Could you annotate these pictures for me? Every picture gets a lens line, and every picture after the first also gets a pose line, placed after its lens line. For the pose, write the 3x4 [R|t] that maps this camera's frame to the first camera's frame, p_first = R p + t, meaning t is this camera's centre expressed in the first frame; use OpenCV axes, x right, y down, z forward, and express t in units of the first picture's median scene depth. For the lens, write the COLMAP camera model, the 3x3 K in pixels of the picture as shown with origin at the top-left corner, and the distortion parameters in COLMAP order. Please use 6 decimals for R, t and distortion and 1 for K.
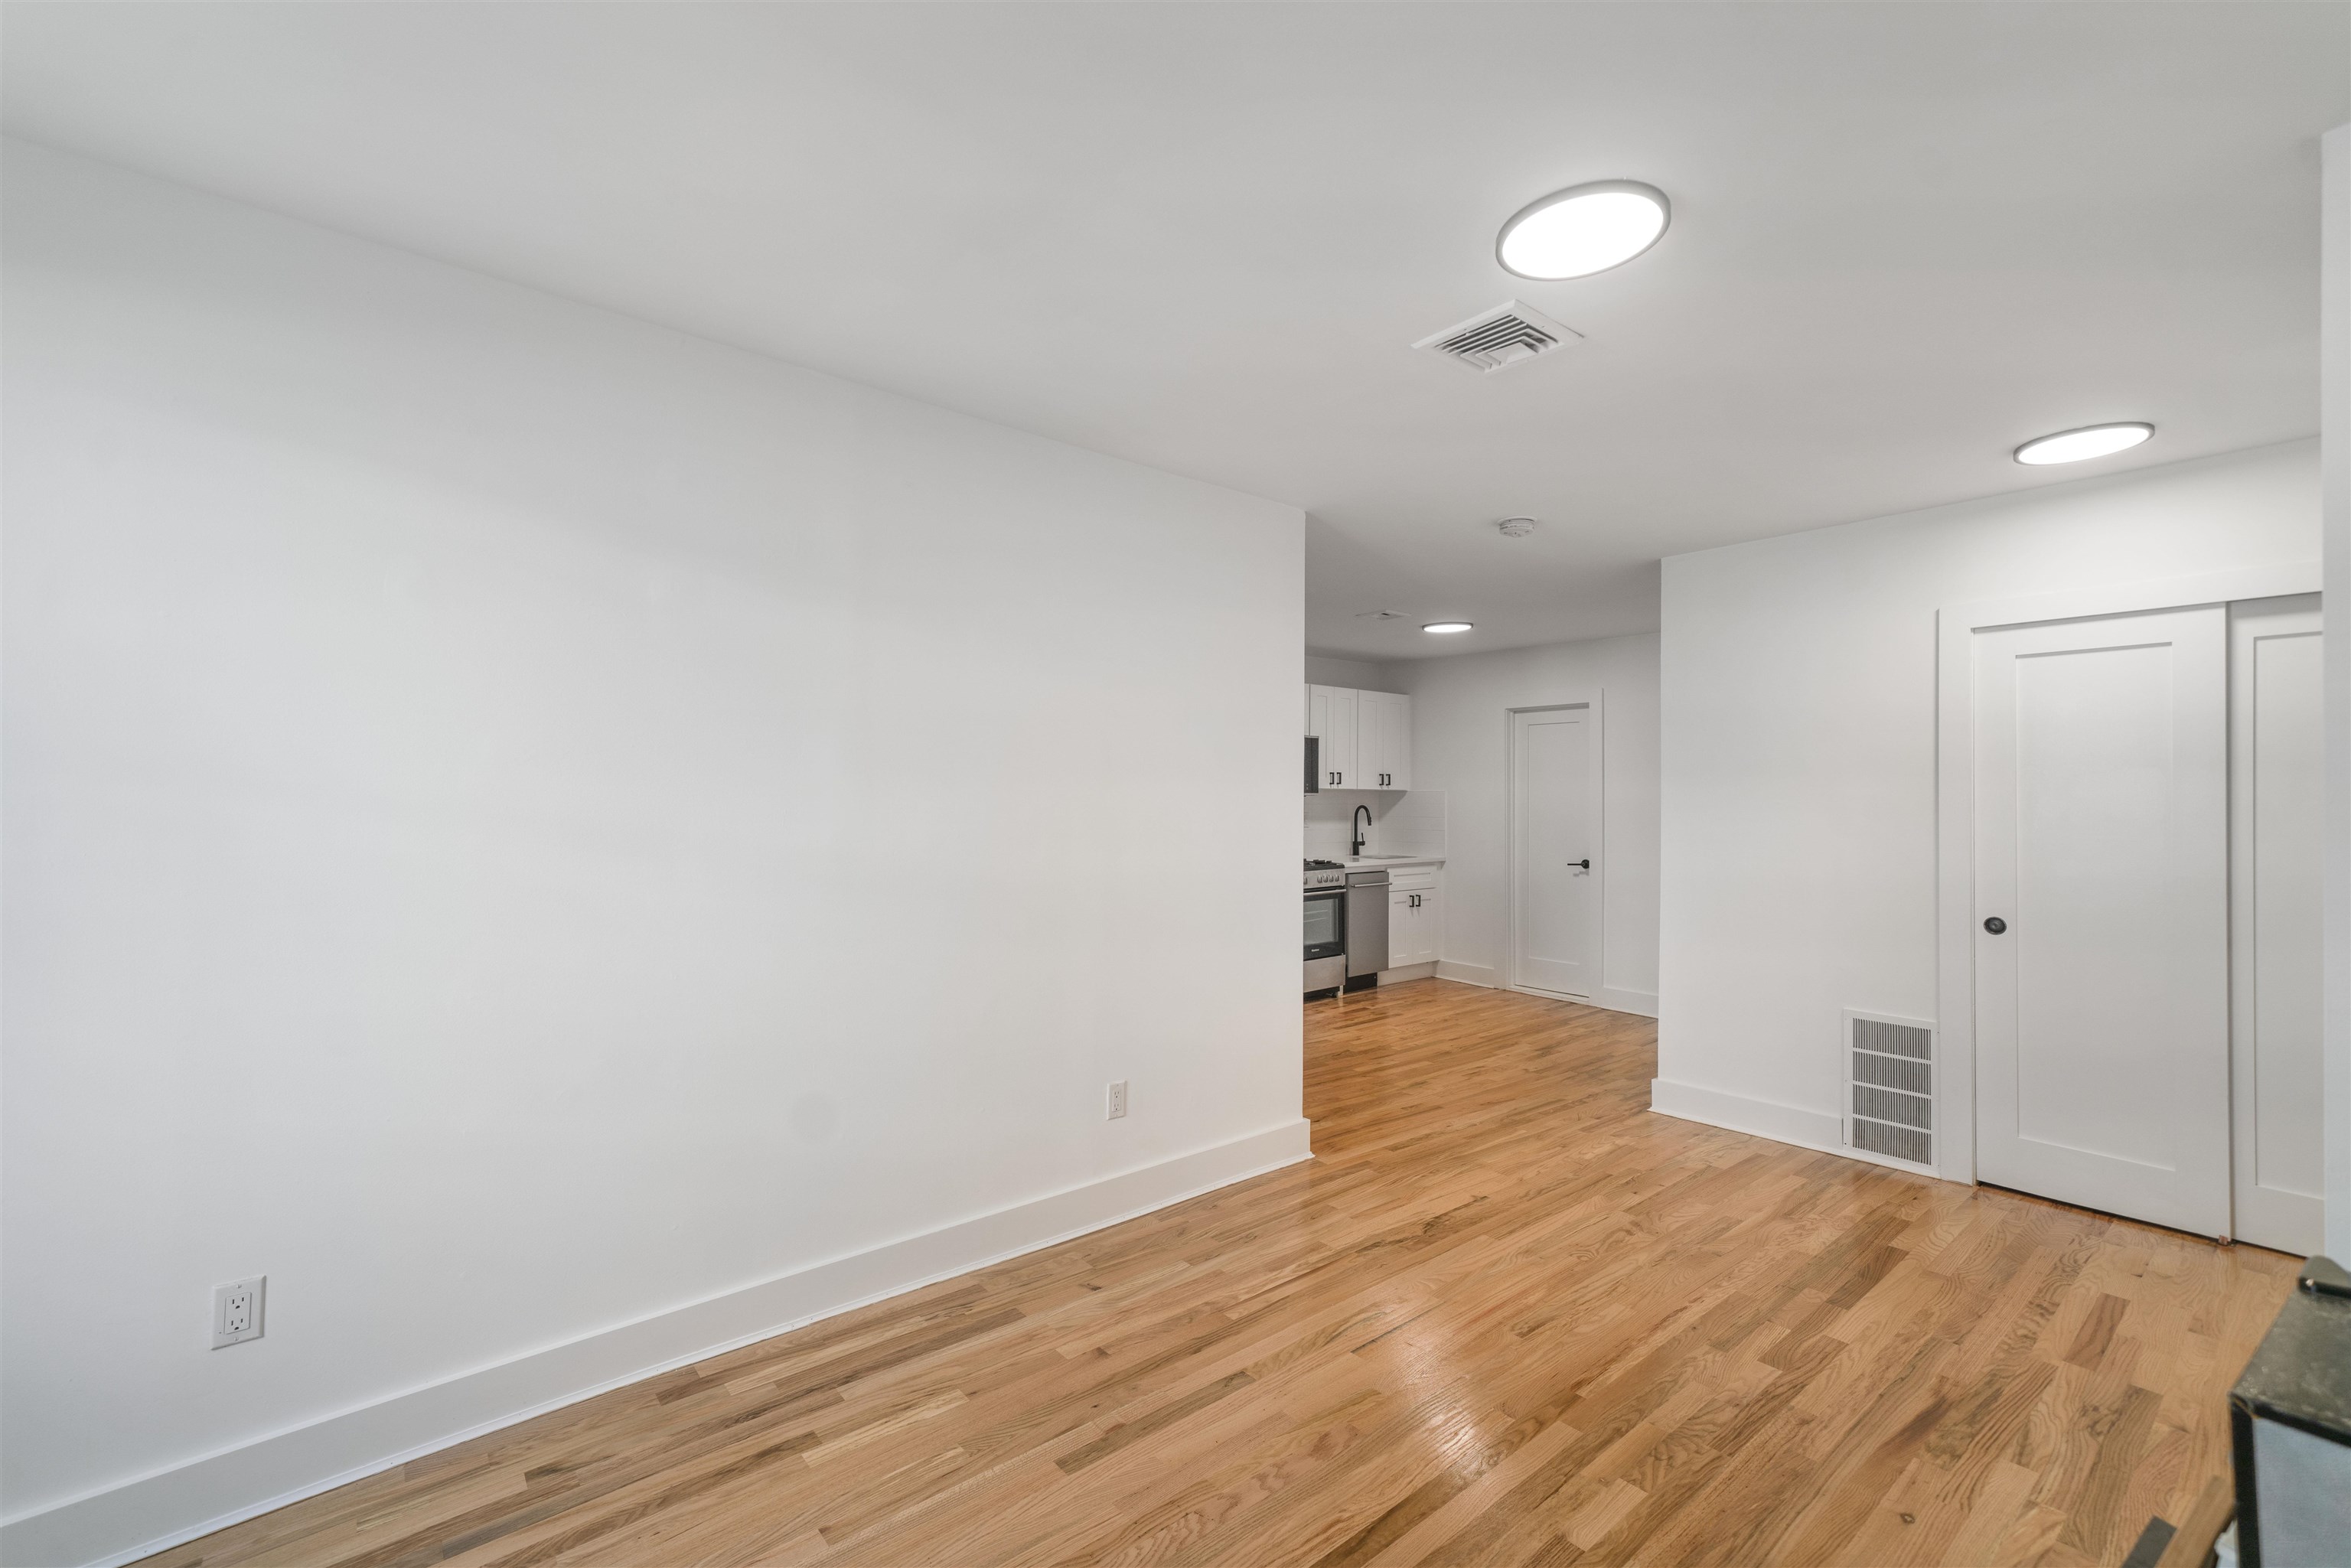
lens RADIAL K [[1022.8, 0, 1175.5], [0, 1022.8, 784.0], [0, 0, 1]] dist [0.001913, 0.000179]
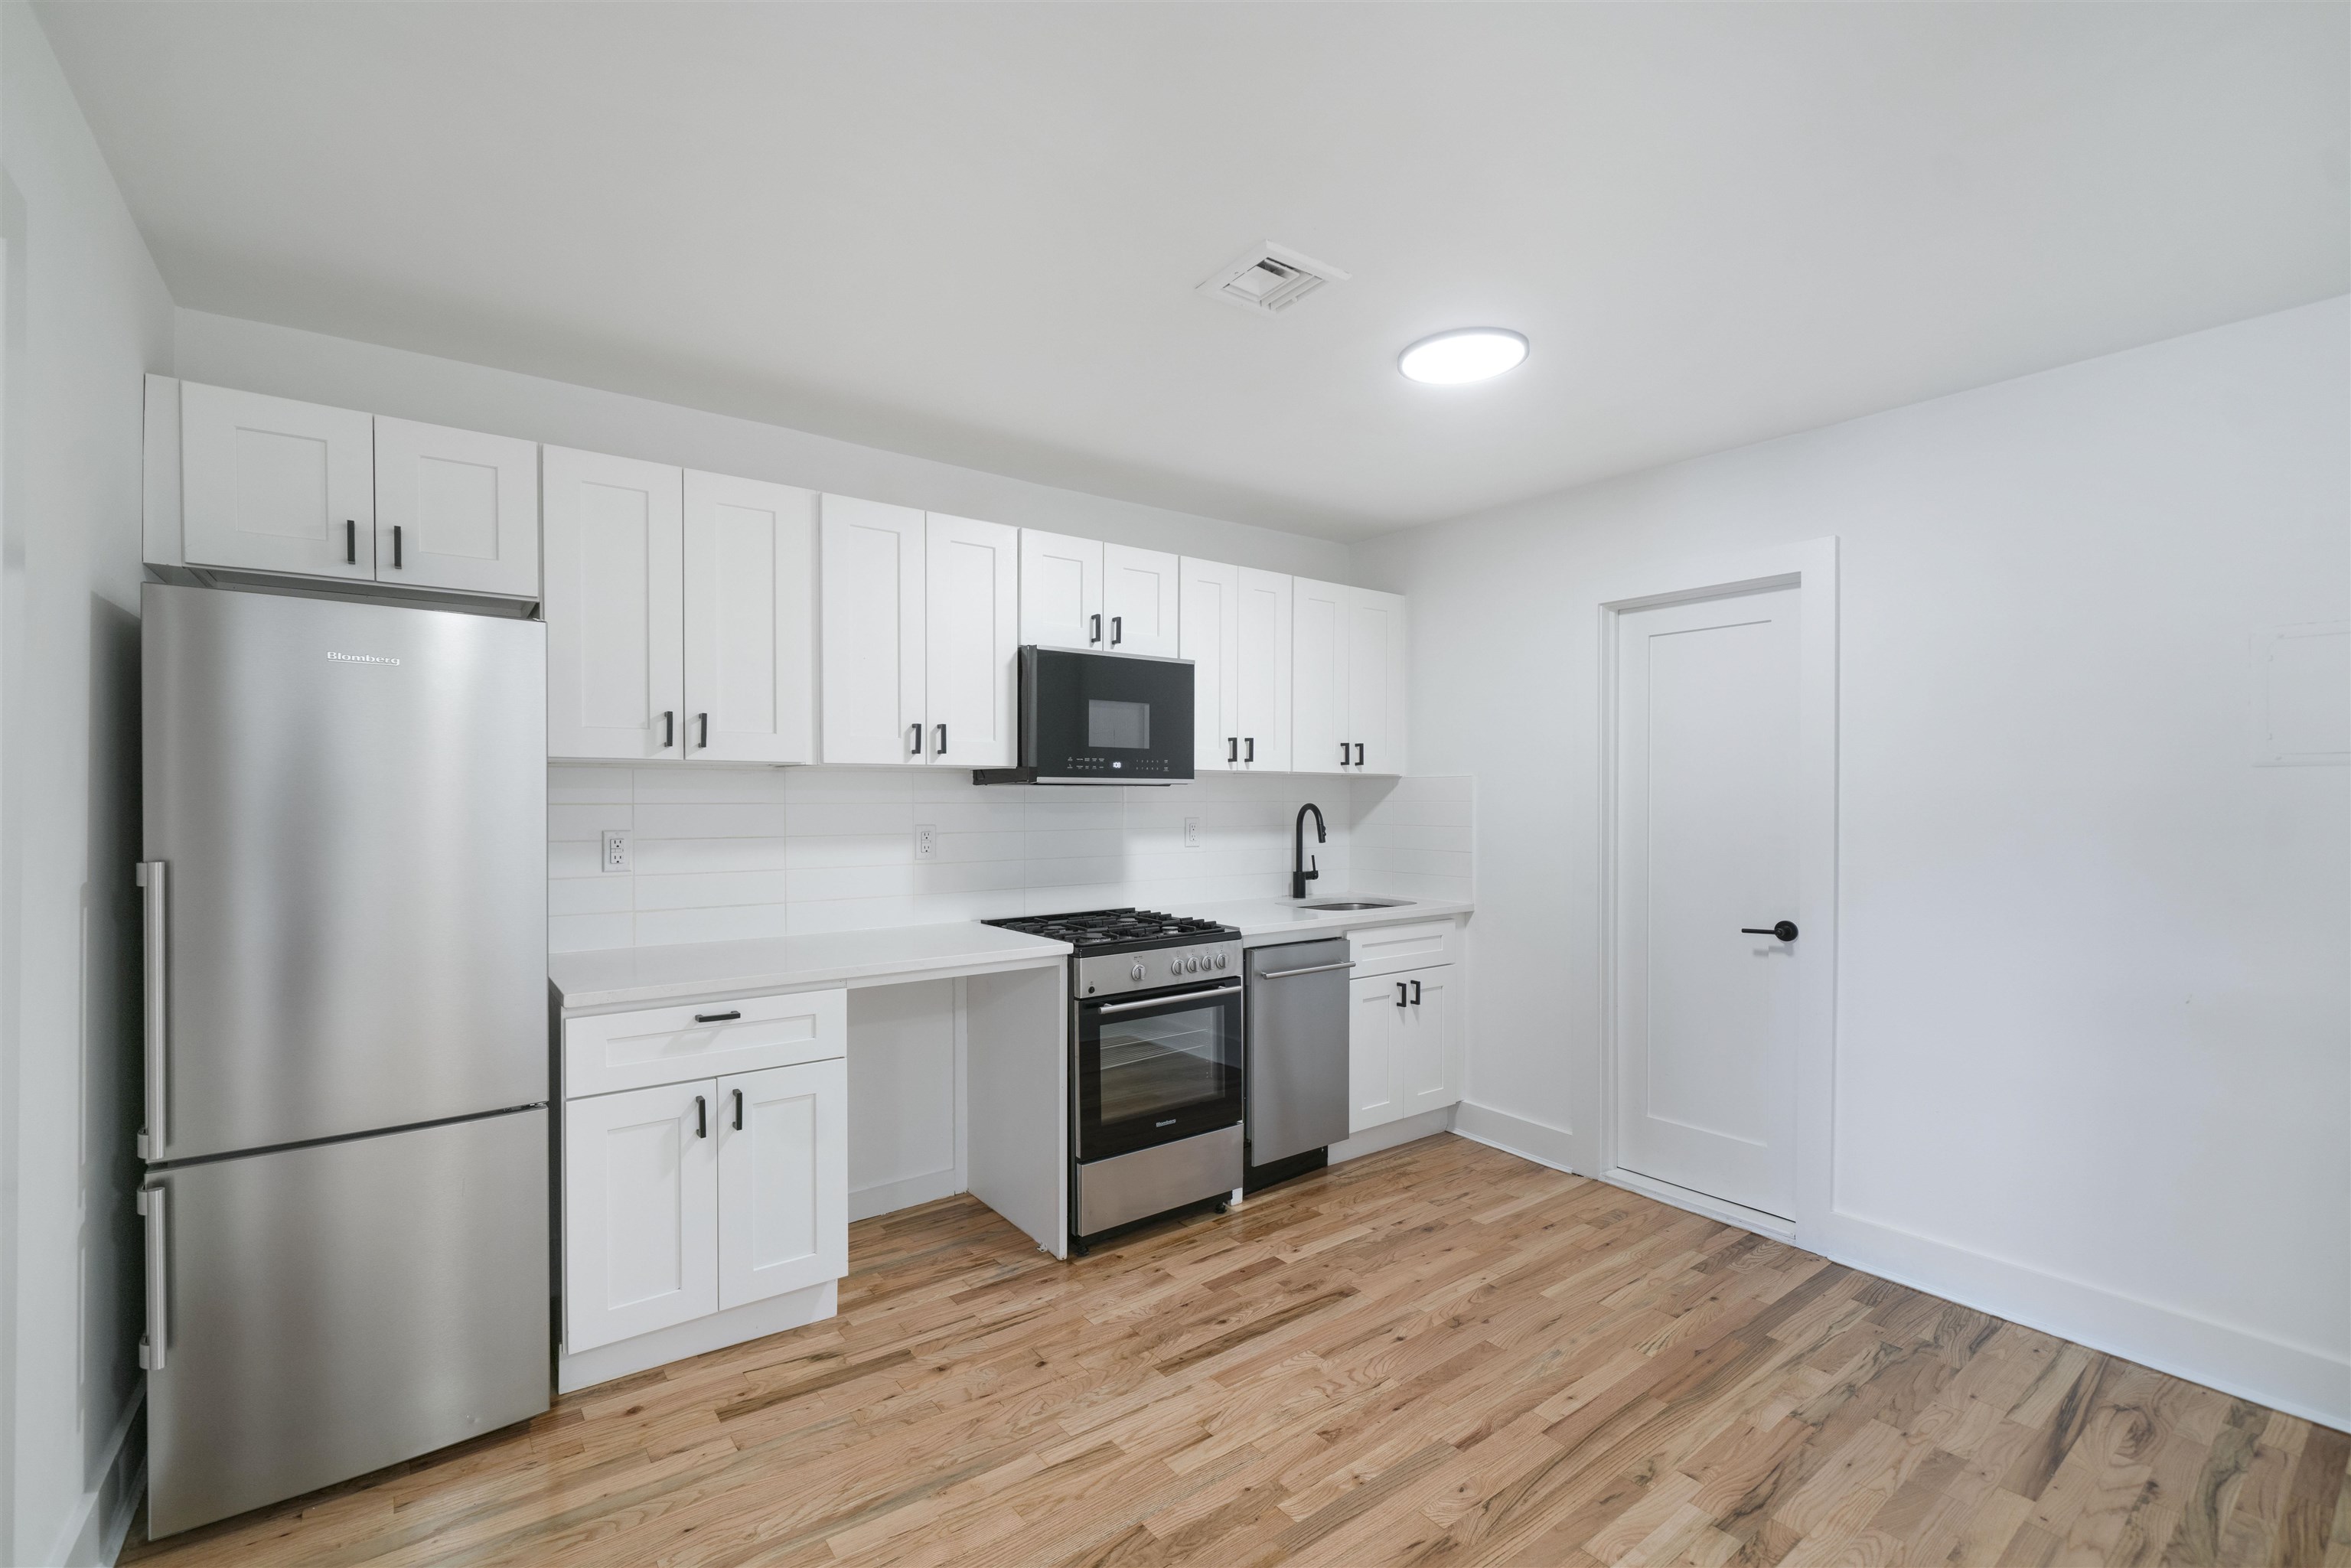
lens RADIAL K [[971.9, 0, 1122.1], [0, 971.9, 803.8], [0, 0, 1]] dist [0.009059, -0.000005]
pose [[0.993110, -0.003064, -0.117150, 0.161330], [0.005384, 0.999796, 0.019484, 0.011686], [0.117066, -0.019981, 0.992923, 0.545971]]
